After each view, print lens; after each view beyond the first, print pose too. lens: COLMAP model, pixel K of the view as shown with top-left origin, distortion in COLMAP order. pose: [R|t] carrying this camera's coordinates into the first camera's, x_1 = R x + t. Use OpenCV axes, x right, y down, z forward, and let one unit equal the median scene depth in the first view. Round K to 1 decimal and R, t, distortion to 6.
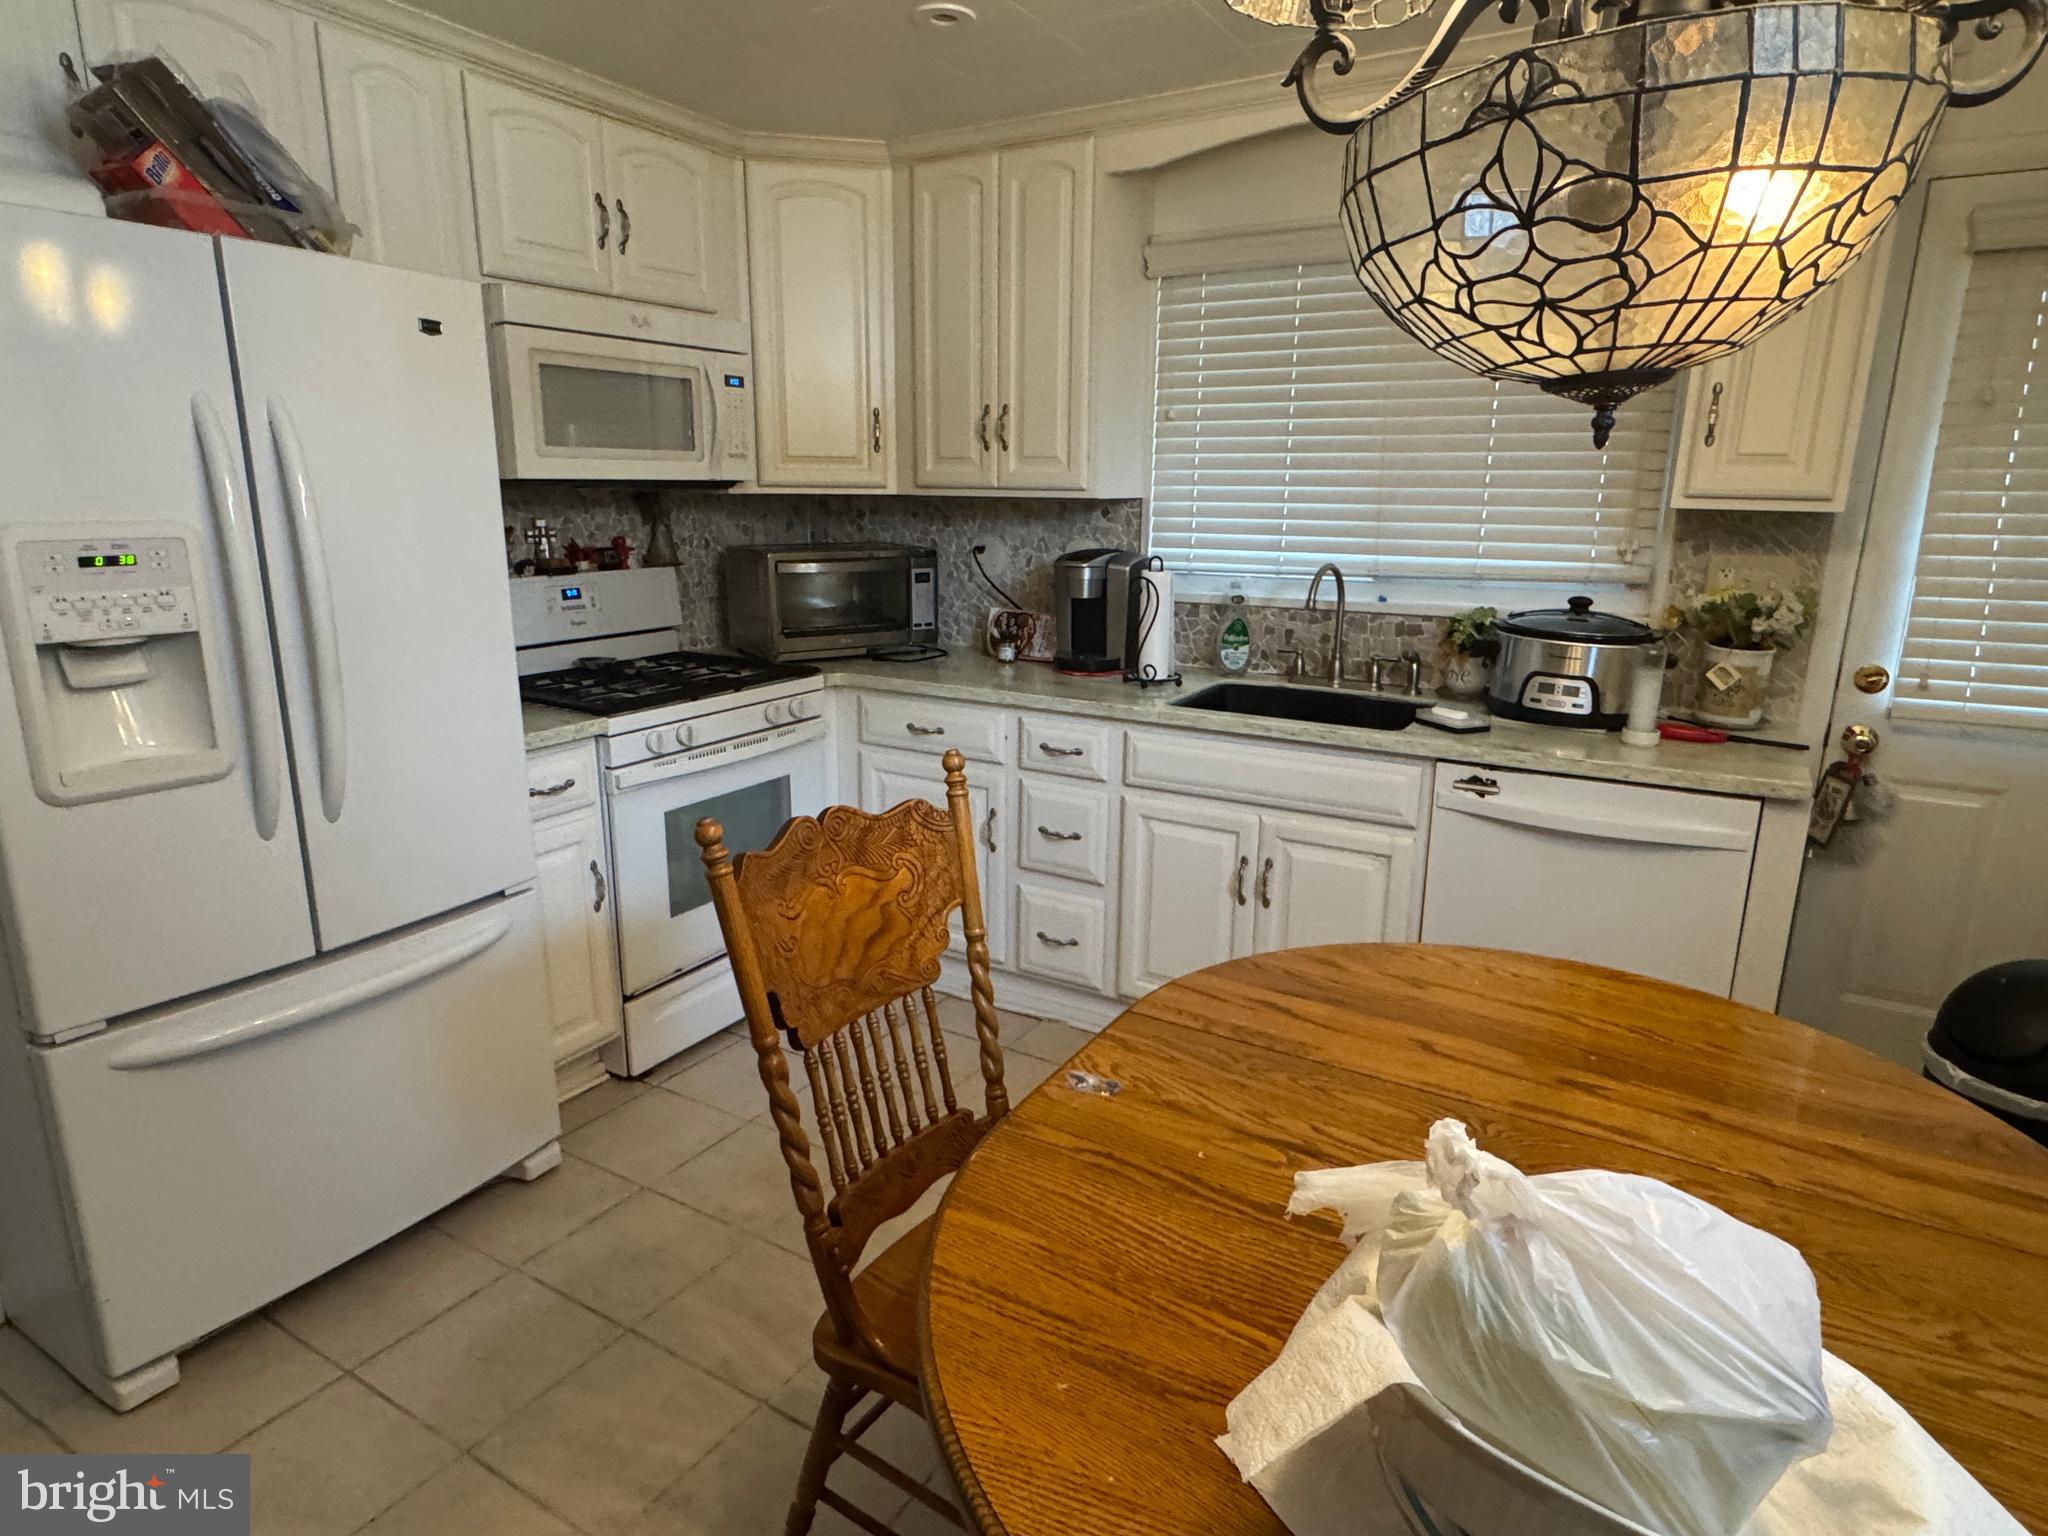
lens RADIAL K [[1158.1, 0, 1020.0], [0, 1158.1, 767.1], [0, 0, 1]] dist [-0.003714, 0.001090]
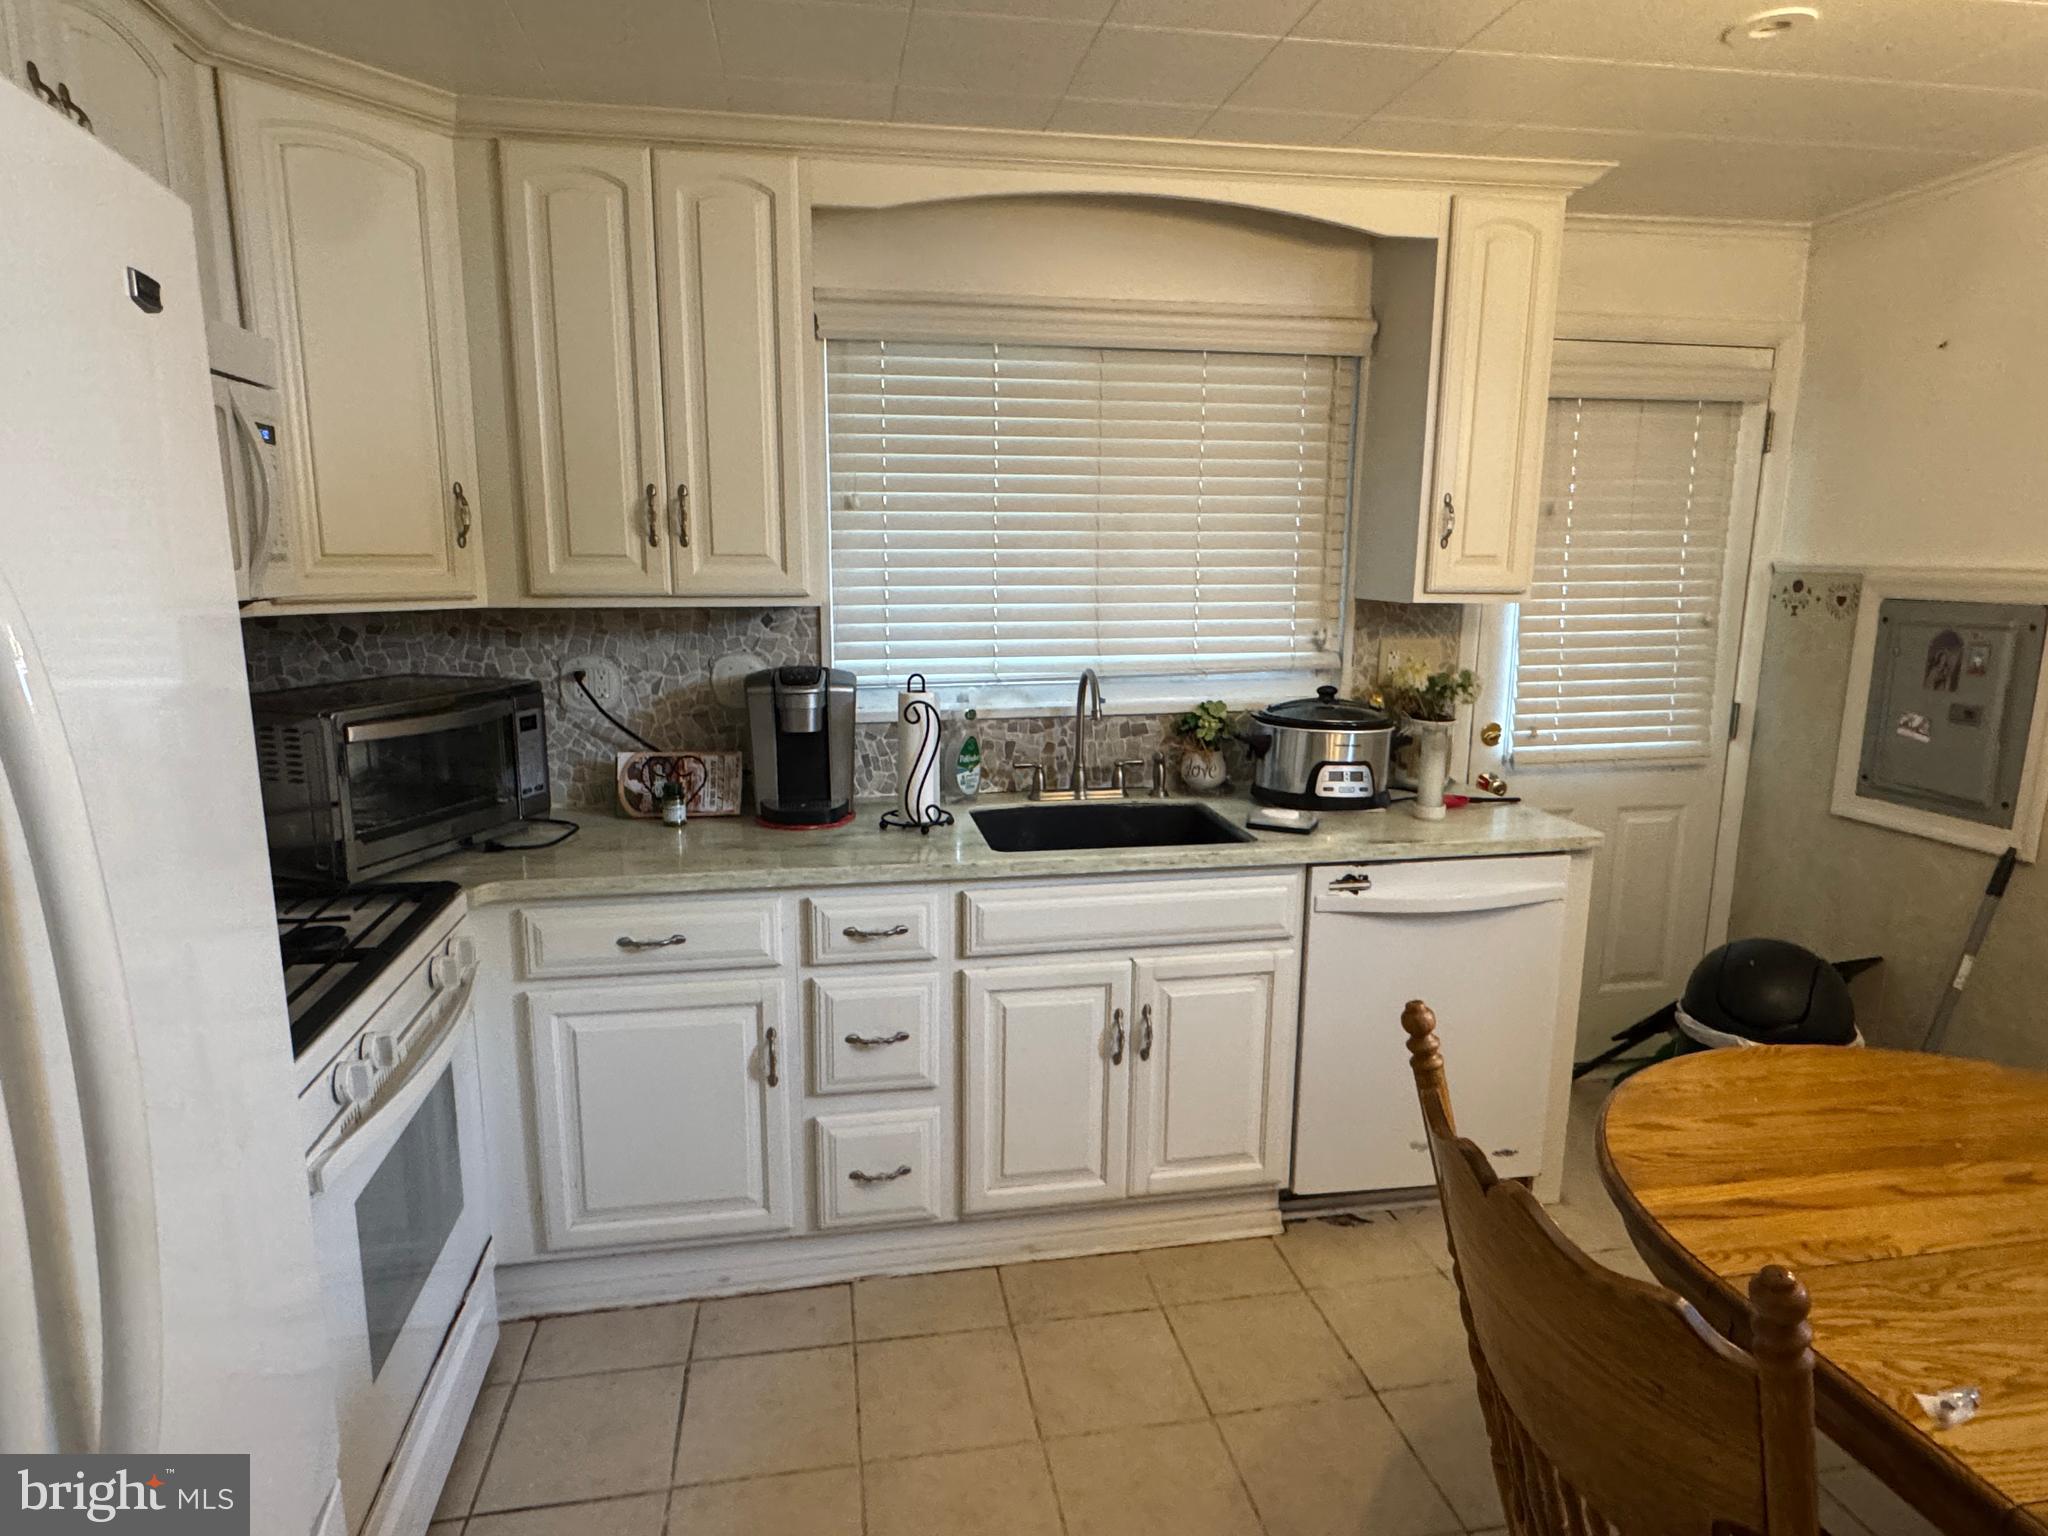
lens RADIAL K [[1158.1, 0, 1016.0], [0, 1158.1, 765.2], [0, 0, 1]] dist [-0.003714, 0.001090]
pose [[0.754323, -0.124442, 0.644602, -0.363096], [0.161622, 0.986852, 0.001382, -0.106071], [-0.636298, 0.103139, 0.764517, 0.325832]]
